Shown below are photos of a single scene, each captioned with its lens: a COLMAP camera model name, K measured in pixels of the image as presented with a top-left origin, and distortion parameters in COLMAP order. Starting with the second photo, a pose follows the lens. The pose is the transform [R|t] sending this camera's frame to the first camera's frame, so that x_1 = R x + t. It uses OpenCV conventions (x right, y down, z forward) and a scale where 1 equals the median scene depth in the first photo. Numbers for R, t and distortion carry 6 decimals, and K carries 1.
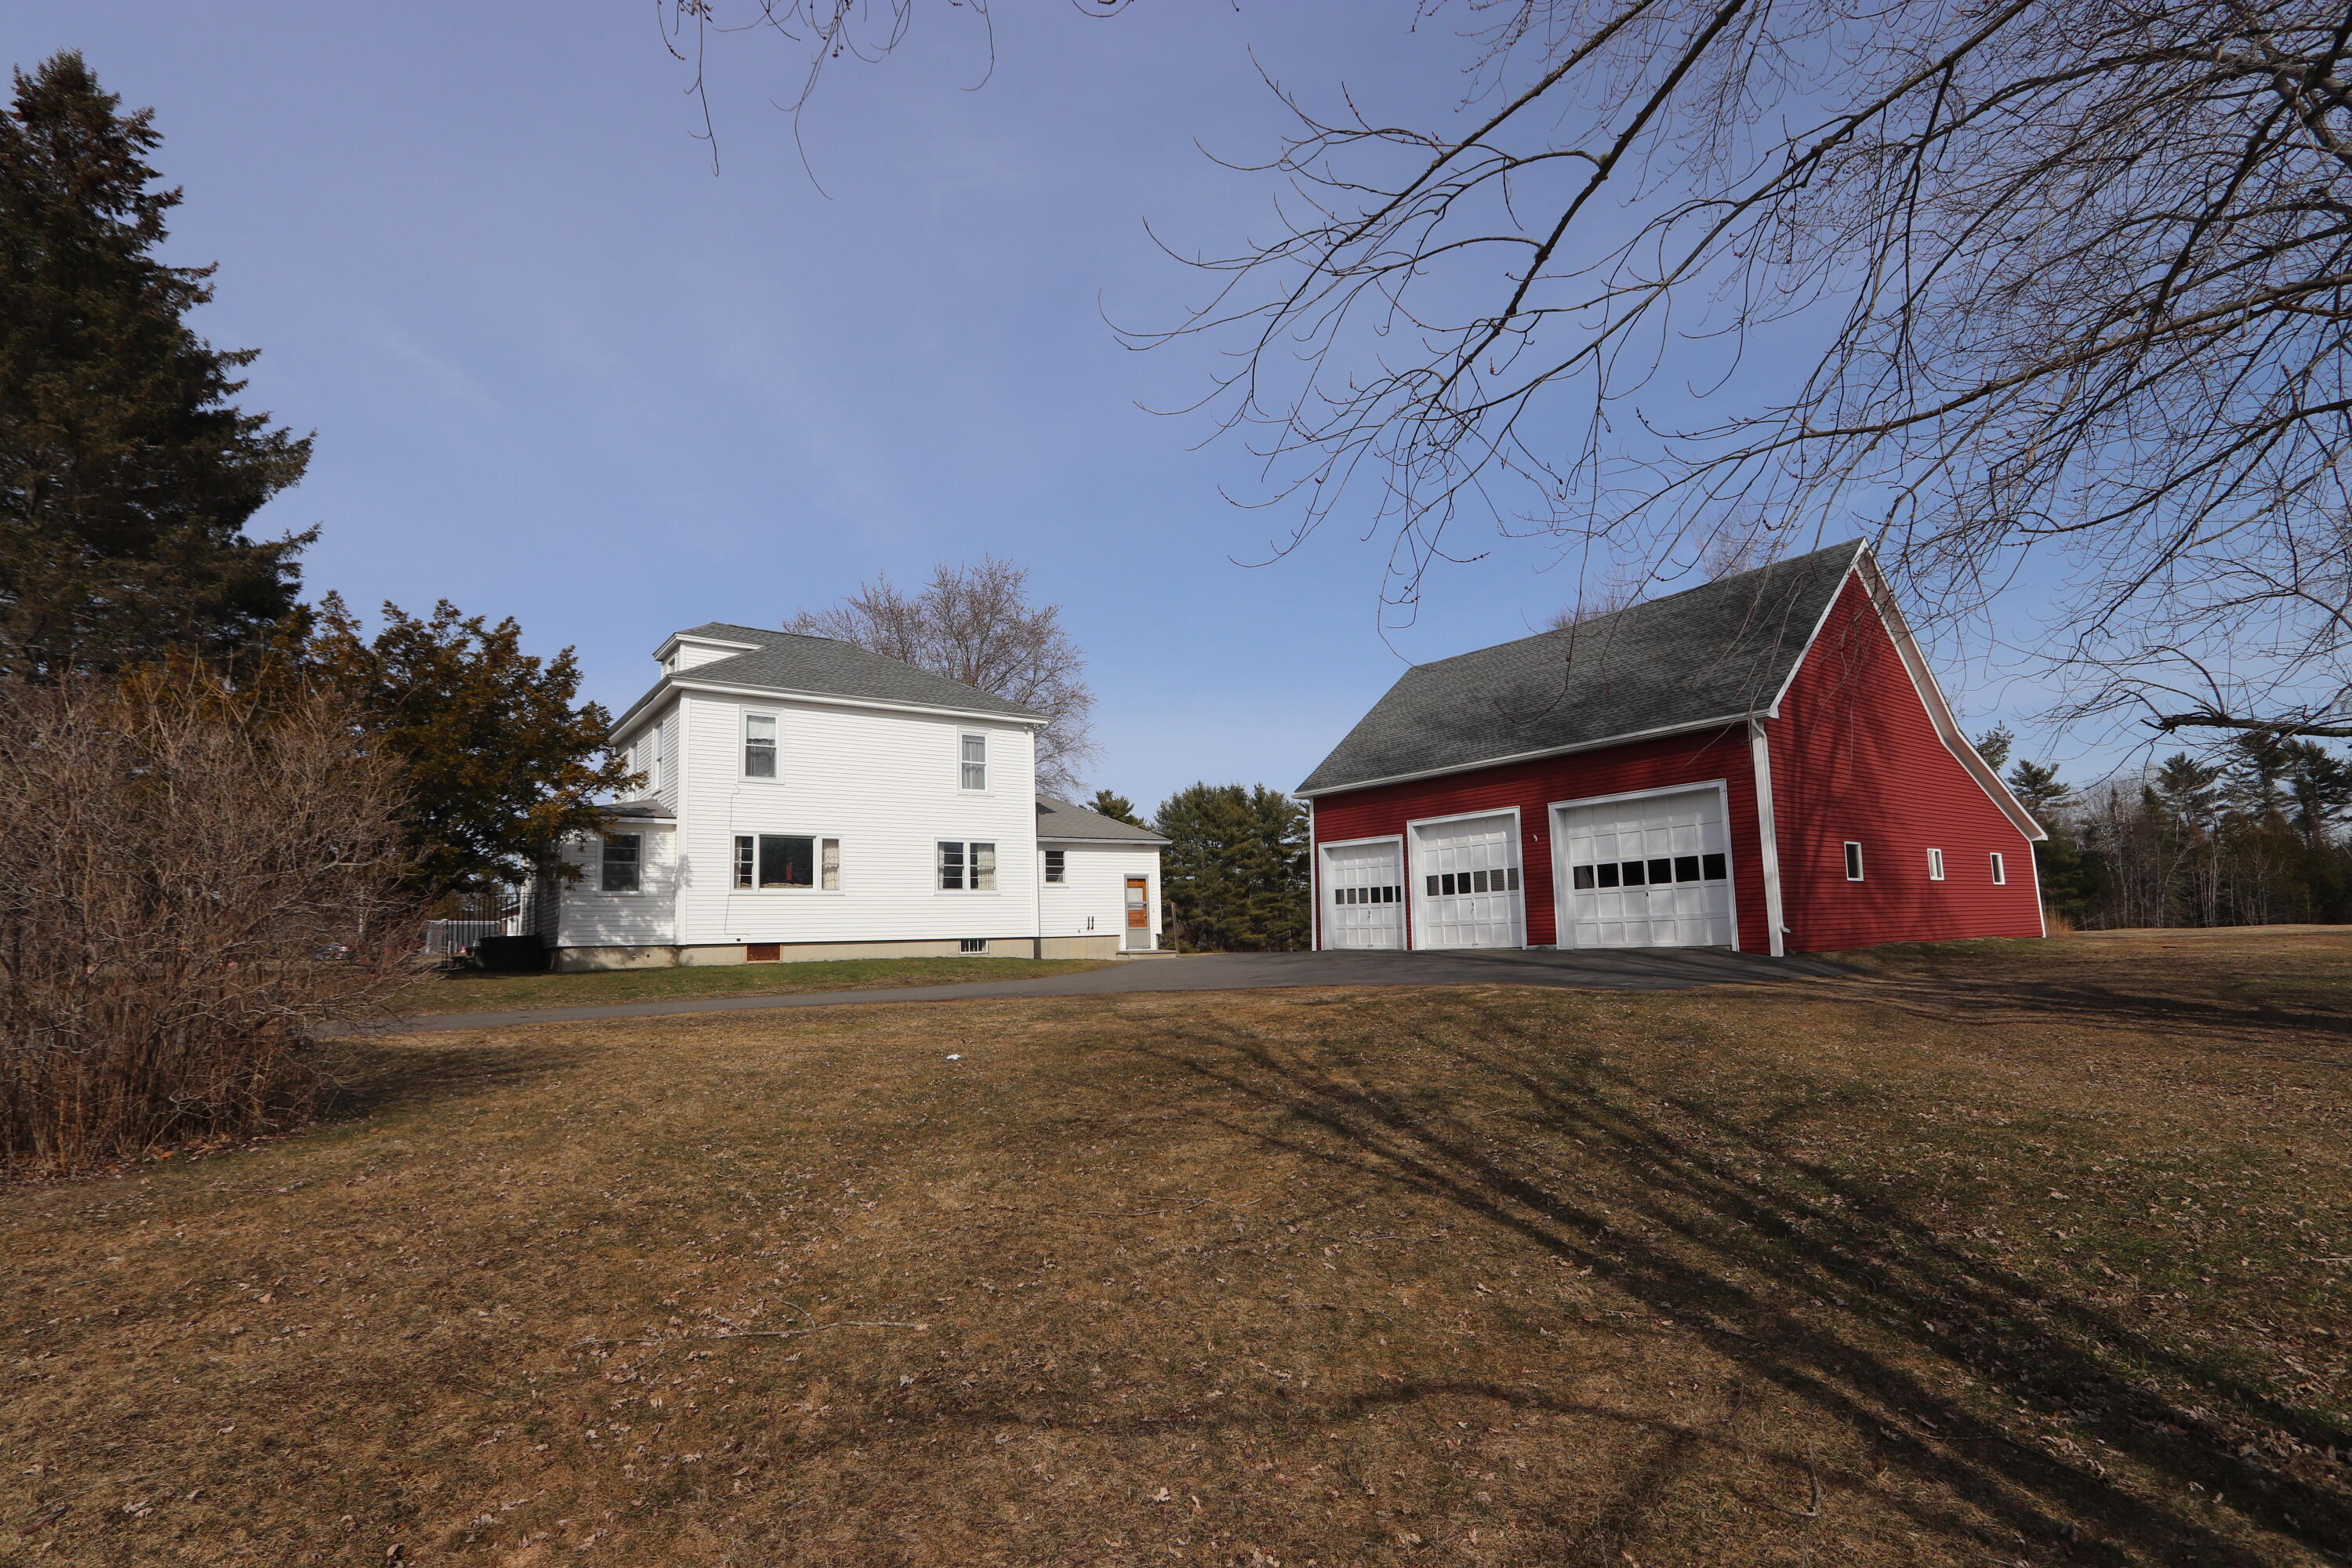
lens RADIAL K [[1086.1, 0, 1161.9], [0, 1086.1, 807.4], [0, 0, 1]] dist [-0.017826, 0.003781]
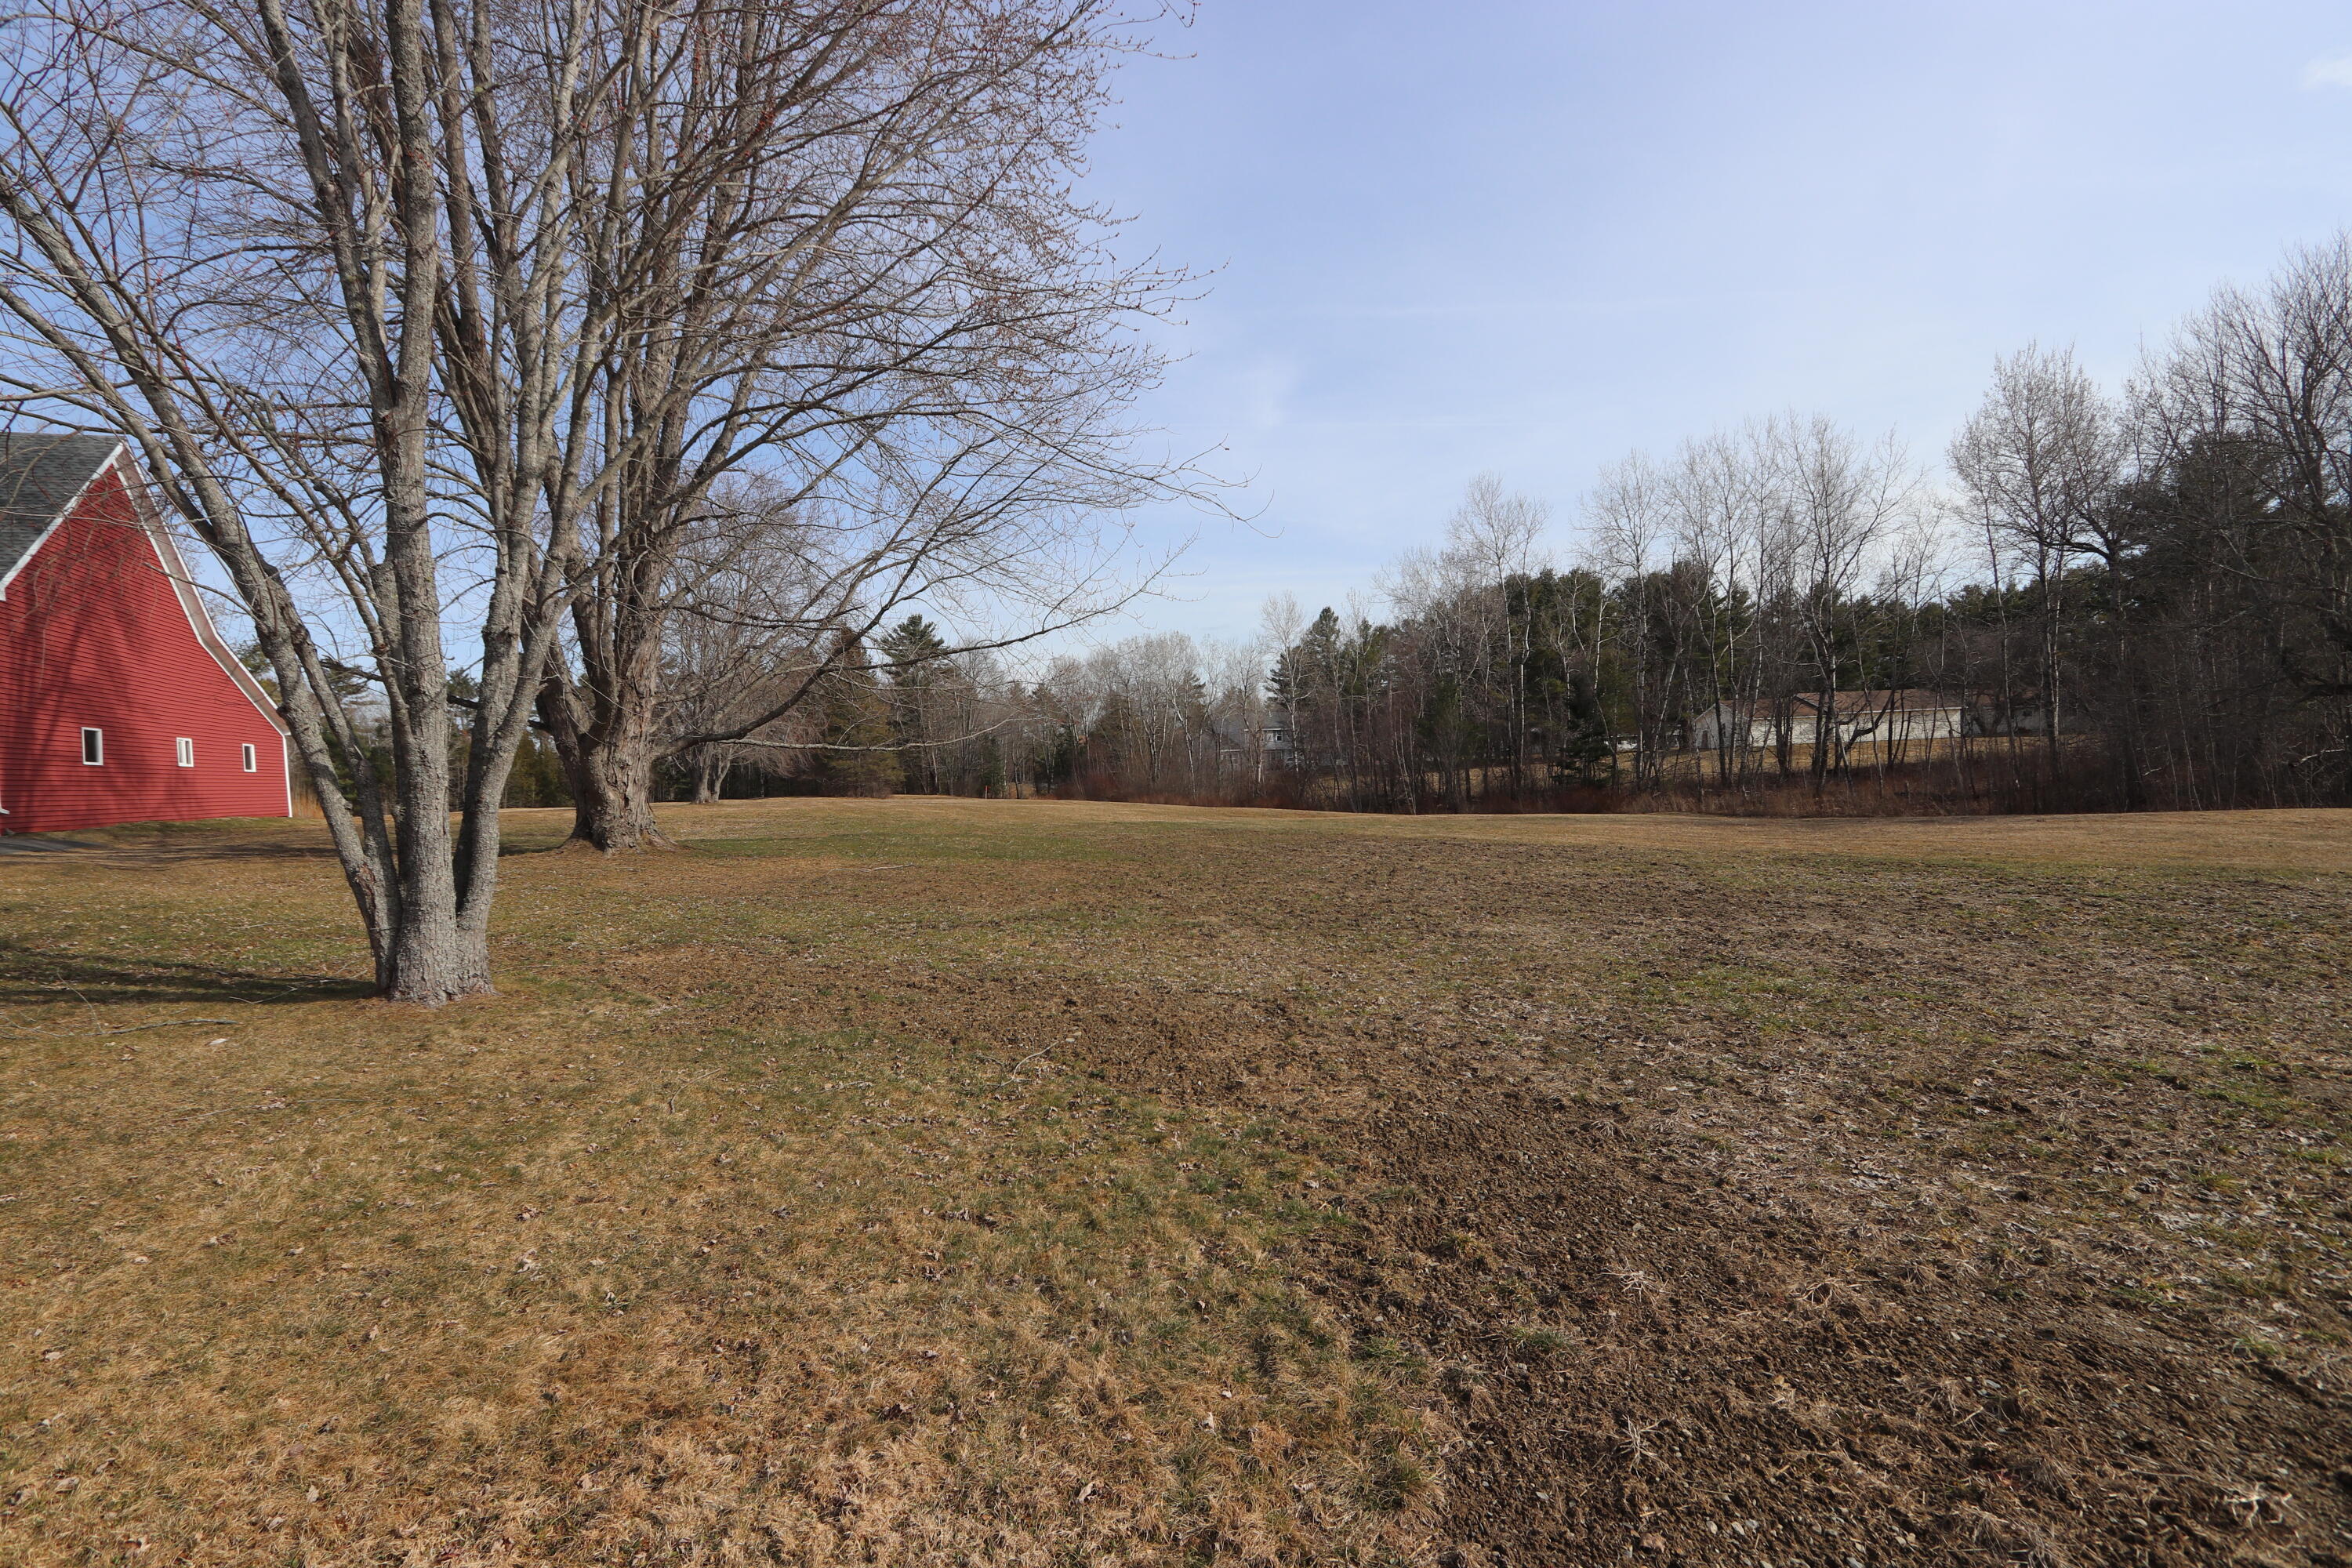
lens RADIAL K [[1086.1, 0, 1169.9], [0, 1086.1, 806.4], [0, 0, 1]] dist [-0.017826, 0.003781]
pose [[0.239145, -0.014441, 0.970876, -0.119290], [-0.081668, 0.996047, 0.034932, -0.013709], [-0.967543, -0.087644, 0.237020, -0.261662]]
